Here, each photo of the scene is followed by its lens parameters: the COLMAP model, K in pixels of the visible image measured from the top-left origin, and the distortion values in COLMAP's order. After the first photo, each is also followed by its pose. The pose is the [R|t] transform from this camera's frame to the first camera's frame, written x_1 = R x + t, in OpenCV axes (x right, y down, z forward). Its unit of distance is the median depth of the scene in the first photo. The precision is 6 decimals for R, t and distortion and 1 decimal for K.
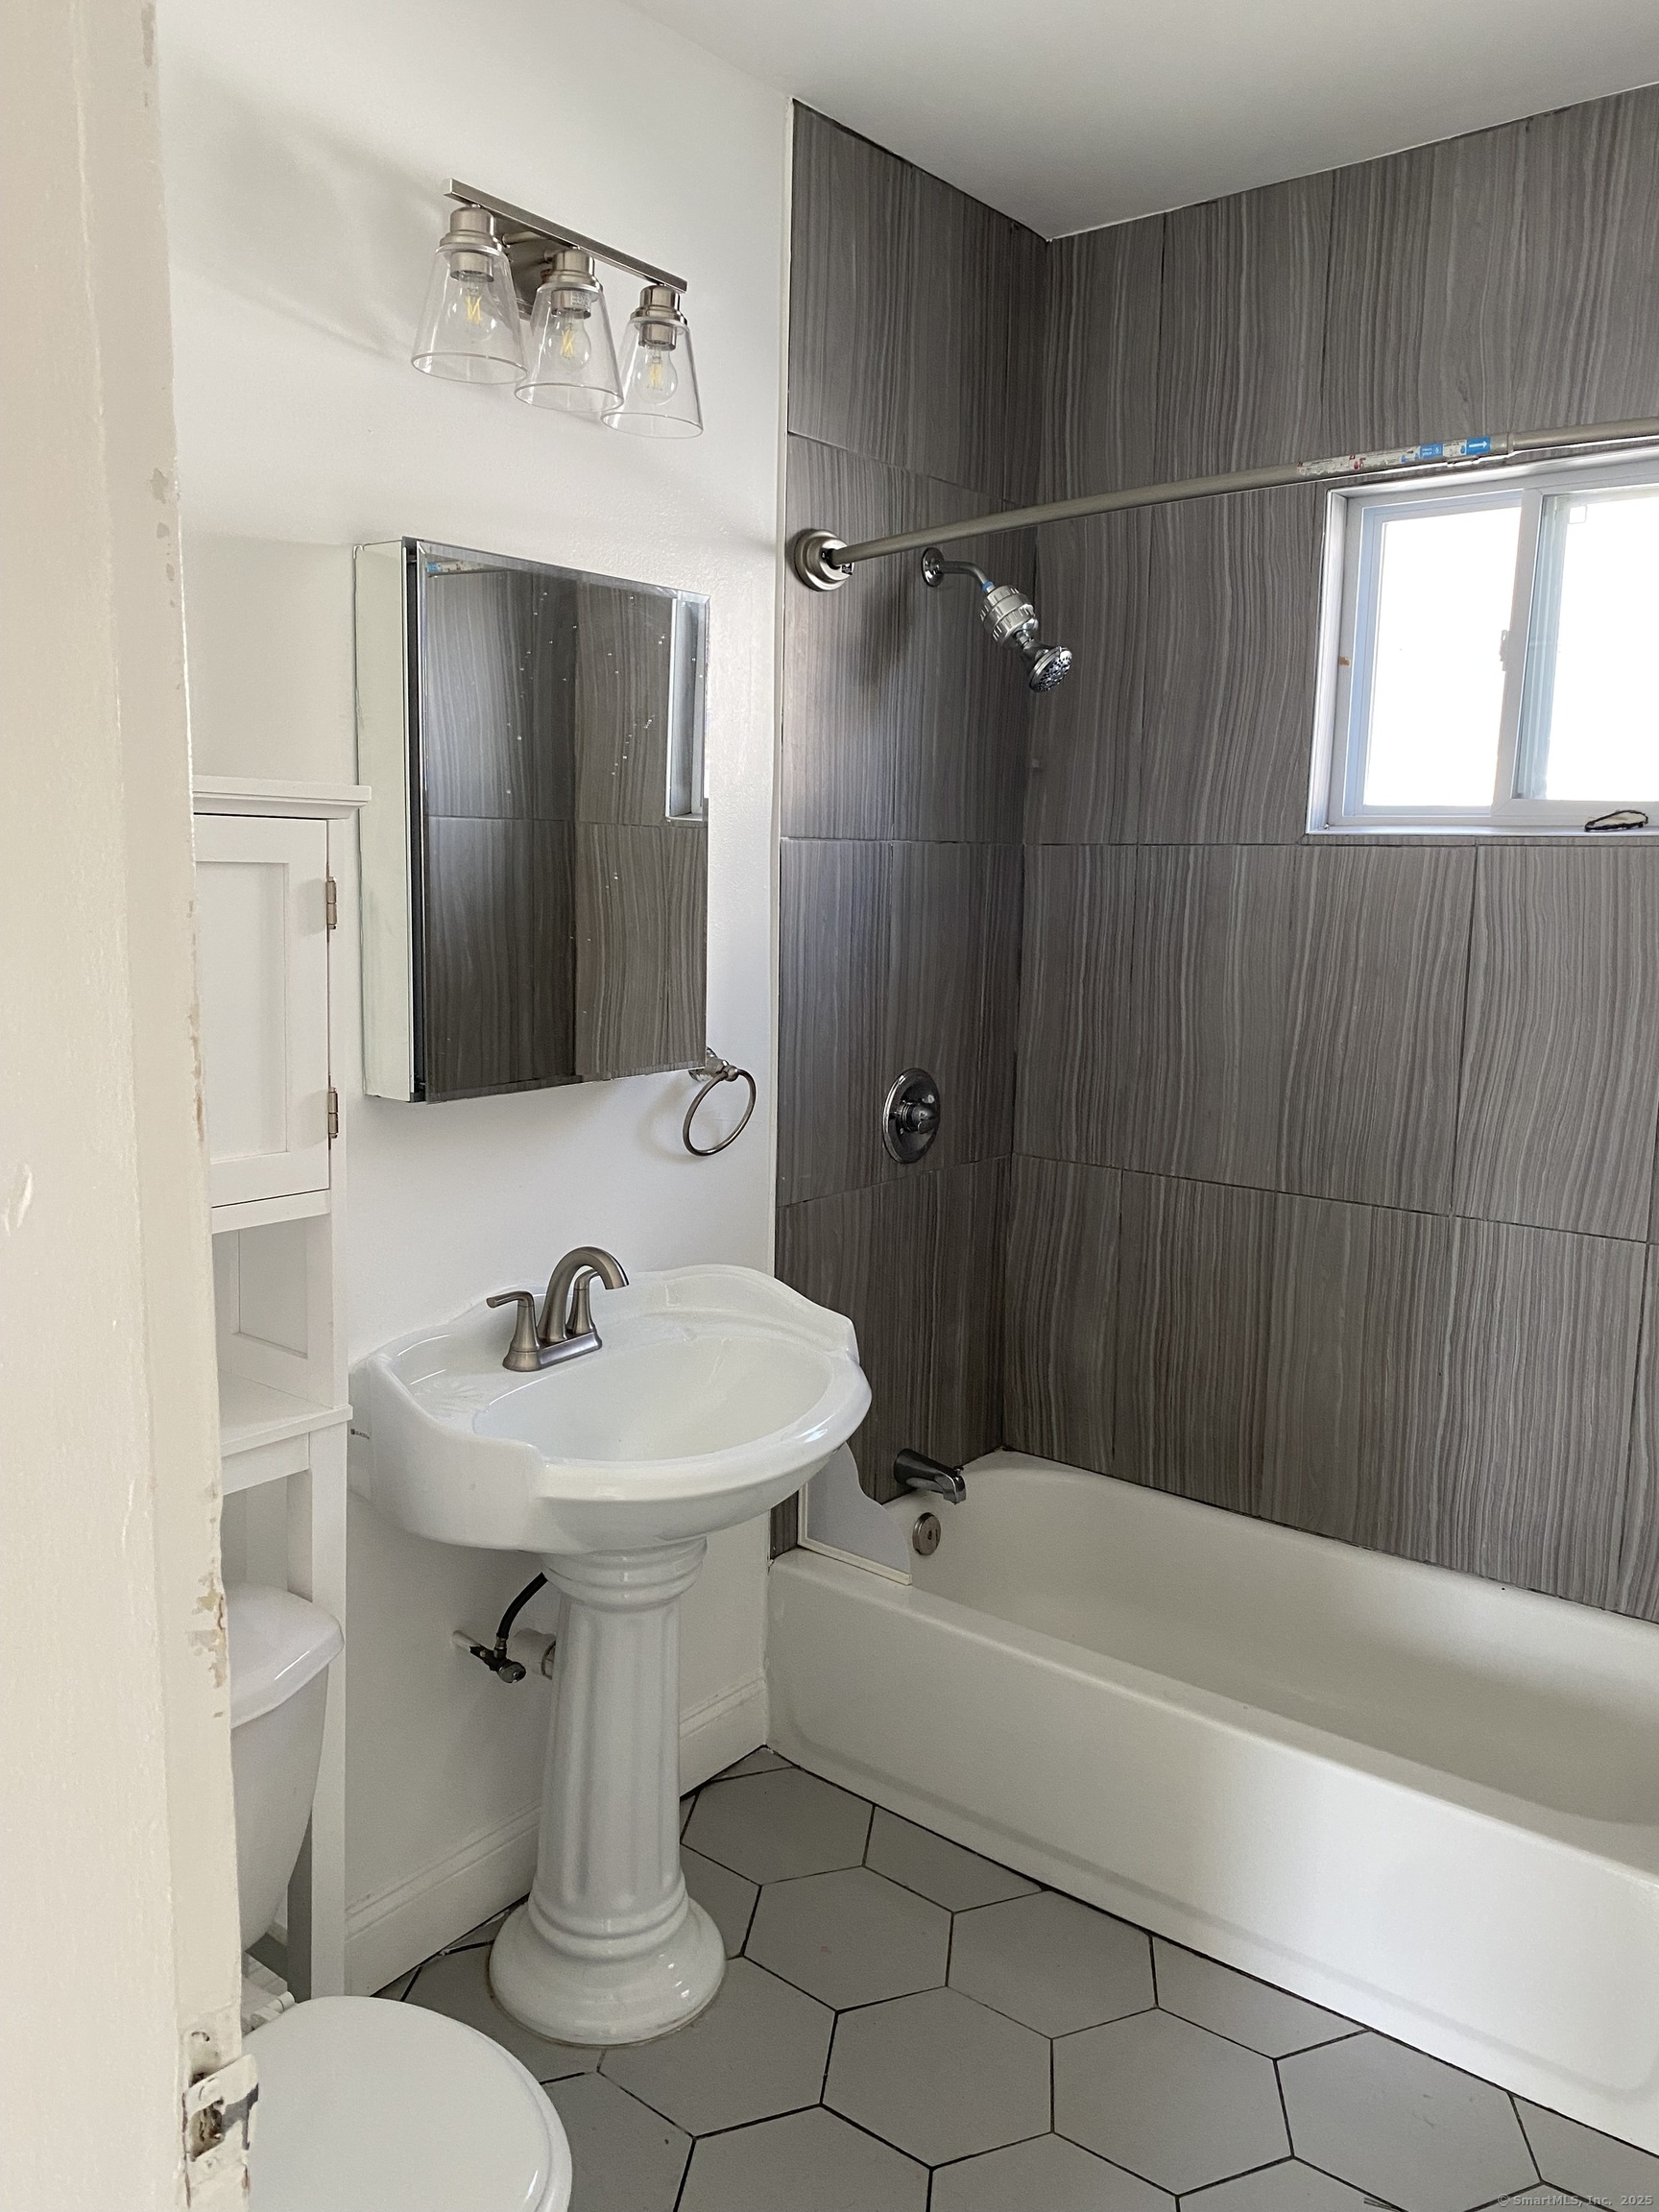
lens RADIAL K [[1701.5, 0, 821.2], [0, 1701.5, 1102.8], [0, 0, 1]] dist [0.037911, -0.037850]
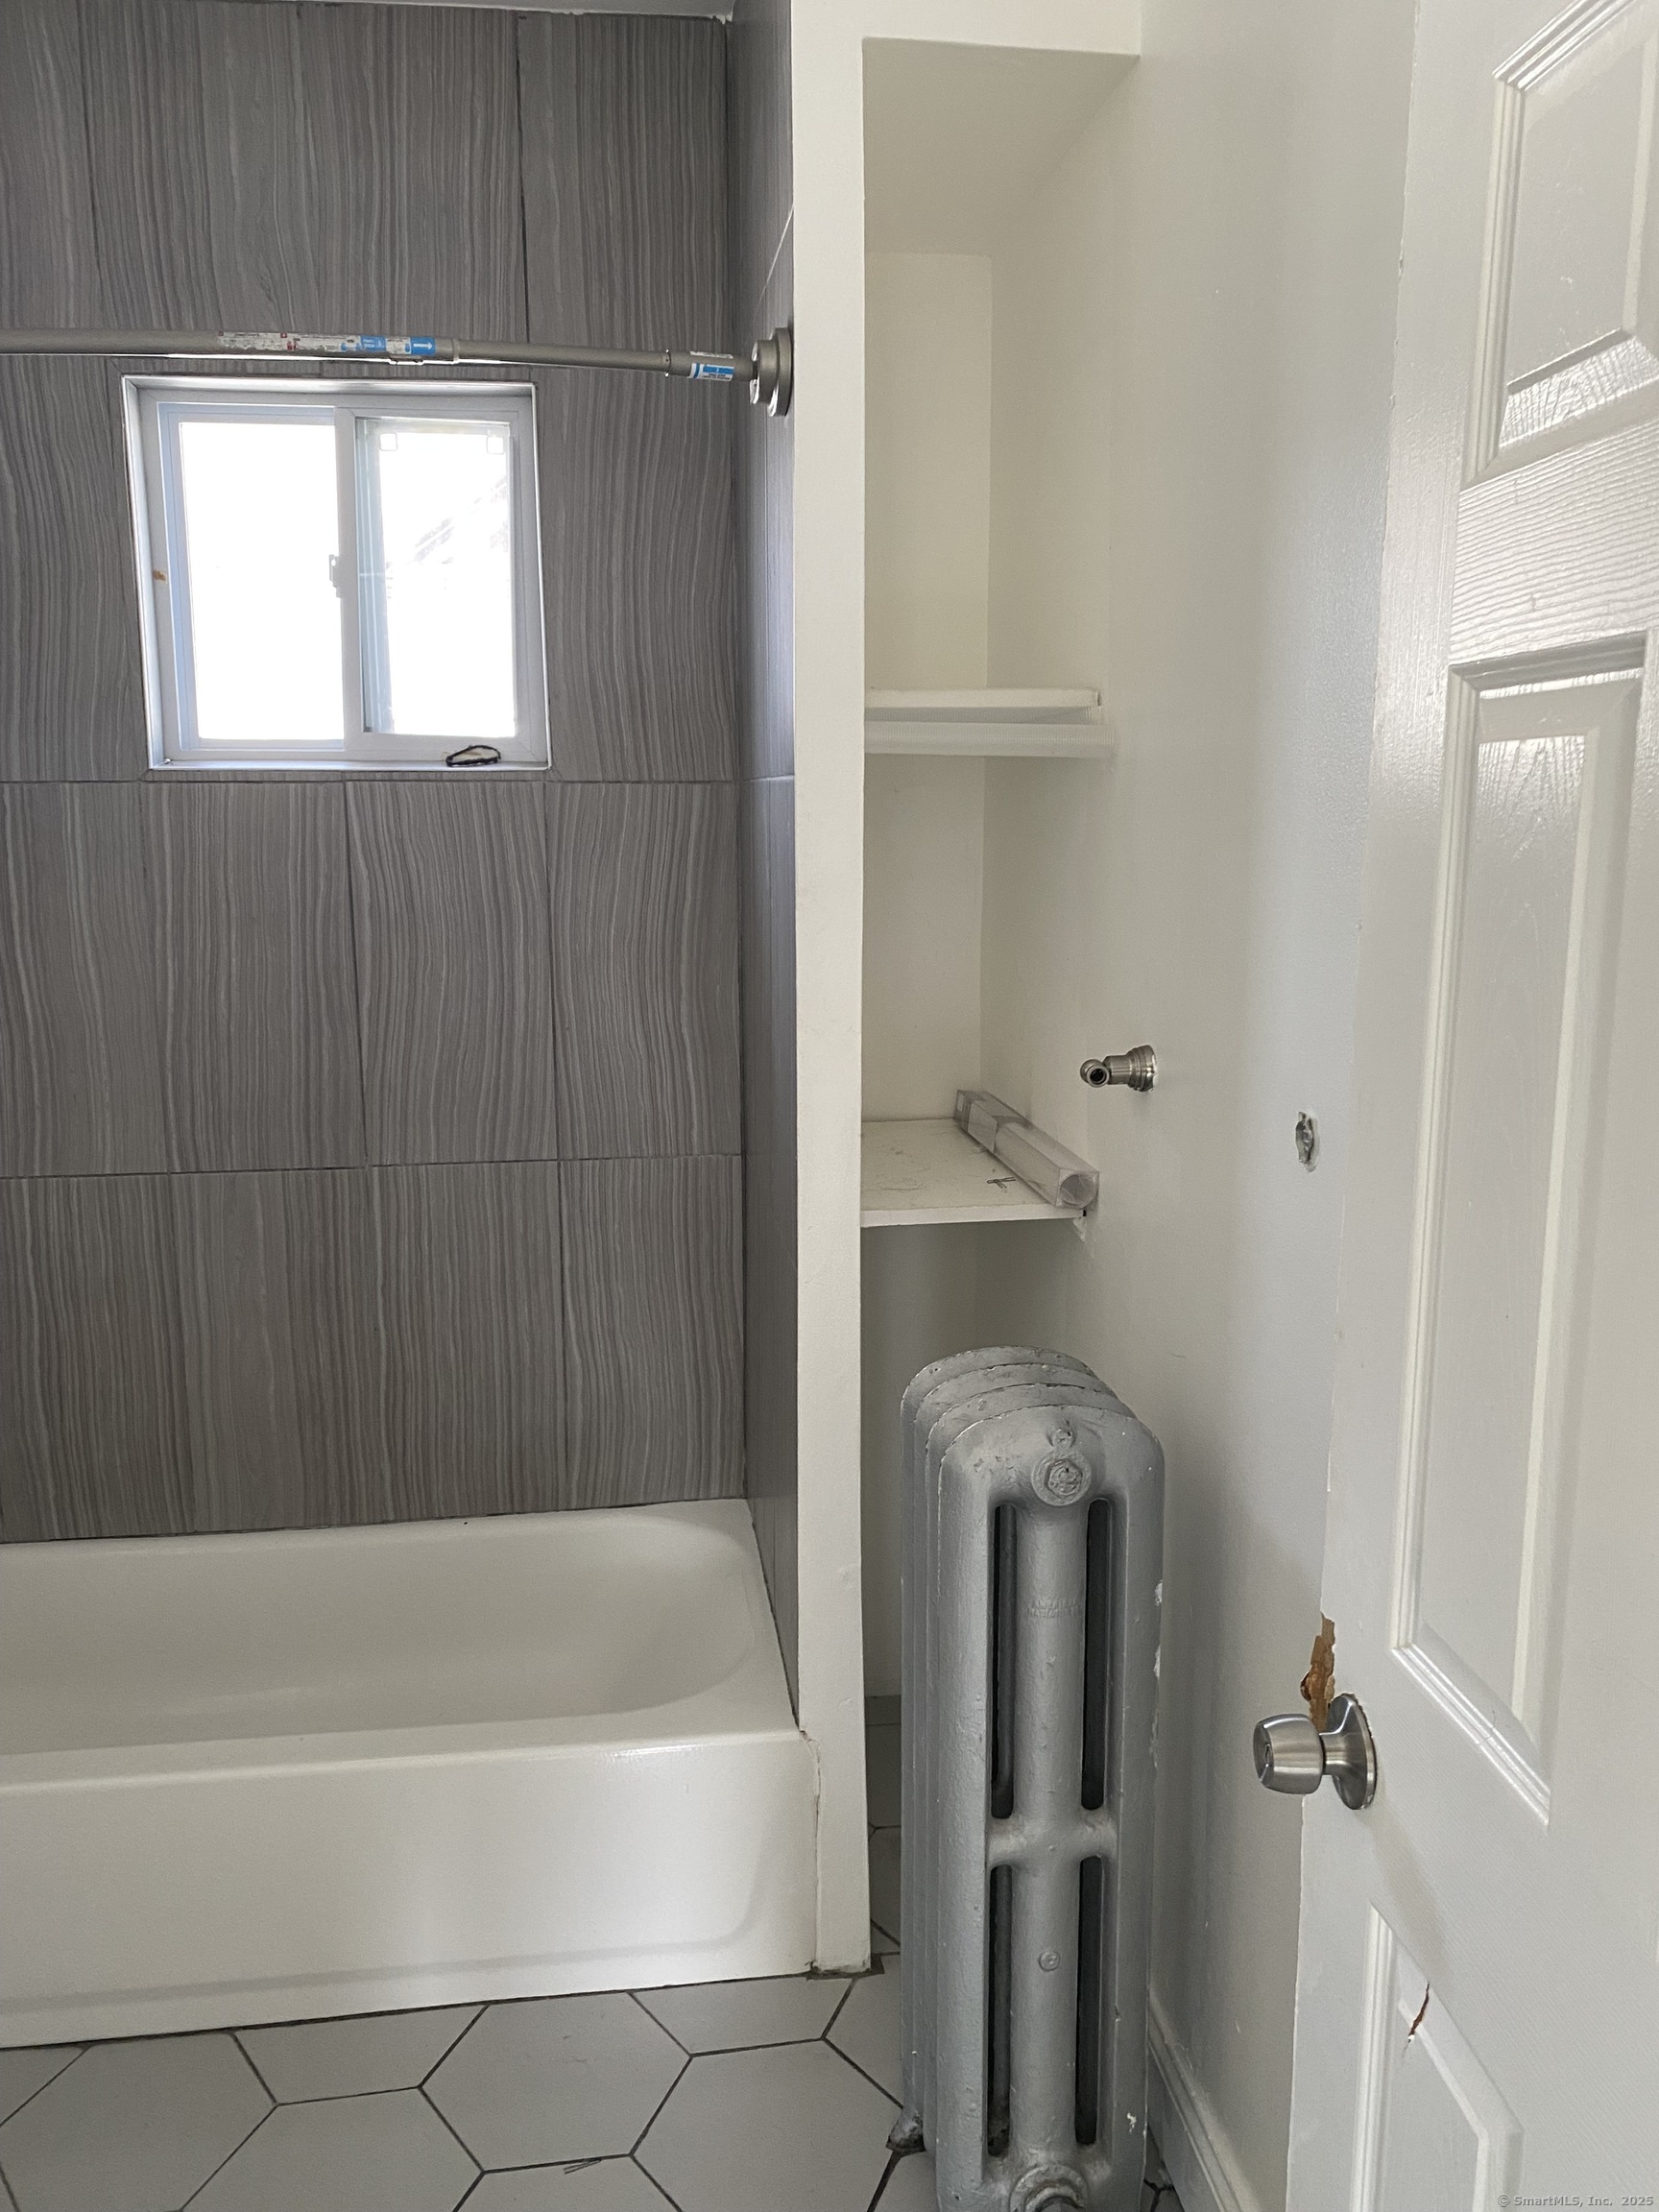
lens RADIAL K [[1701.5, 0, 832.1], [0, 1701.5, 1112.4], [0, 0, 1]] dist [0.037911, -0.037850]
pose [[0.697602, -0.145140, 0.701631, -0.124130], [0.120041, 0.989102, 0.085255, -0.015281], [-0.706358, 0.024751, 0.707422, 0.132147]]
